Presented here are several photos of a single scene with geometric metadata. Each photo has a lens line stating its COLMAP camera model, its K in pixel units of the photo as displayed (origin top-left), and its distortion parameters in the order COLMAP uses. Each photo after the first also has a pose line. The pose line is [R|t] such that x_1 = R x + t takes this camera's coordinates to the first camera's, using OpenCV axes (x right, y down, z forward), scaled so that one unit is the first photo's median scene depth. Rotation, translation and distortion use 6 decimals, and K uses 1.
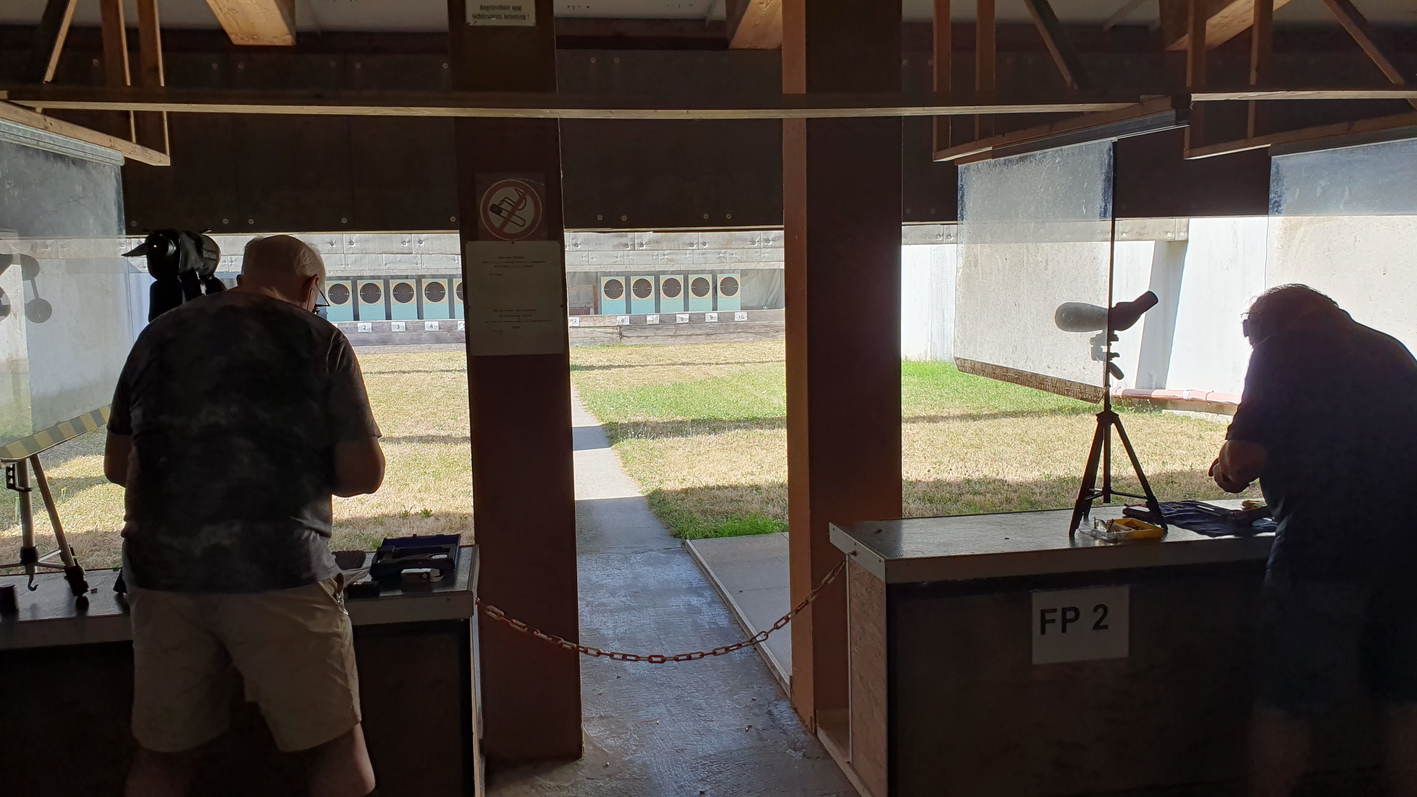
lens RADIAL K [[1019.8, 0, 708.5], [0, 1019.8, 398.5], [0, 0, 1]] dist [-0.002601, 0.000753]
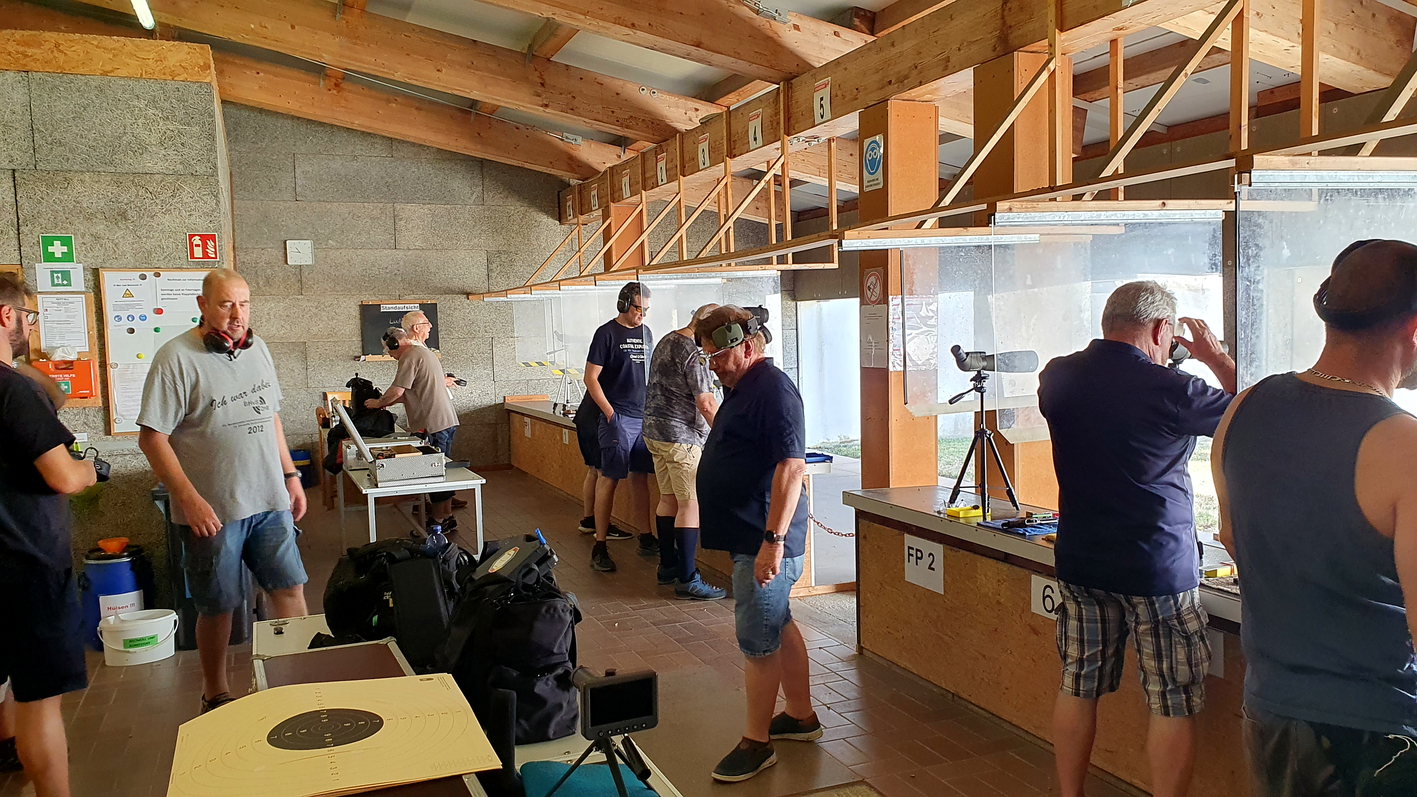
lens RADIAL K [[1089.6, 0, 708.5], [0, 1089.6, 398.5], [0, 0, 1]] dist [0.063311, -0.048263]
pose [[0.247530, 0.084601, -0.965180, 1.828048], [-0.100815, 0.993022, 0.061186, -0.087752], [0.963621, 0.082159, 0.254332, 0.257950]]
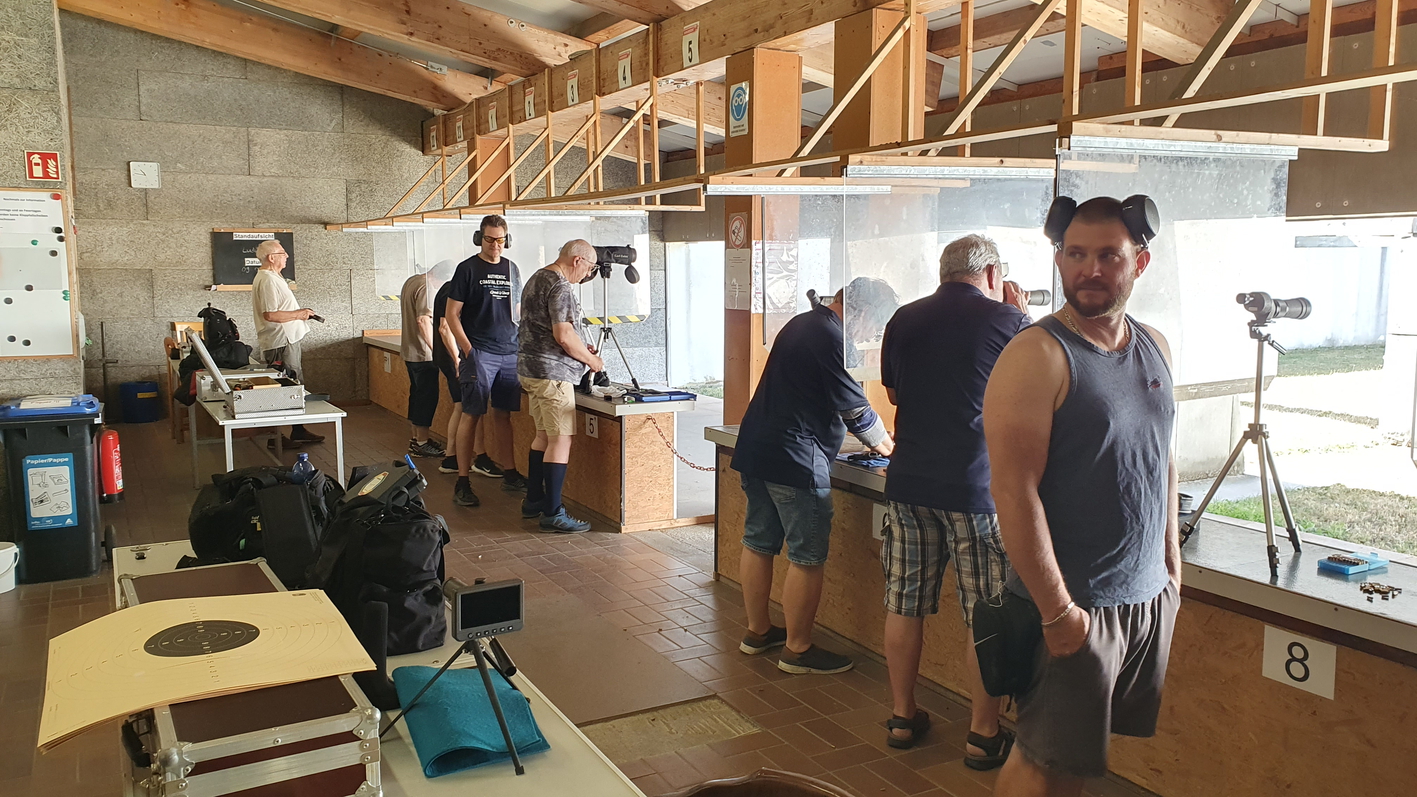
lens RADIAL K [[1089.6, 0, 708.5], [0, 1089.6, 398.5], [0, 0, 1]] dist [0.063311, -0.048263]
pose [[0.360560, 0.140138, -0.922149, 1.879939], [-0.125753, 0.986926, 0.100812, -0.087196], [0.924220, 0.079615, 0.373468, 0.246035]]
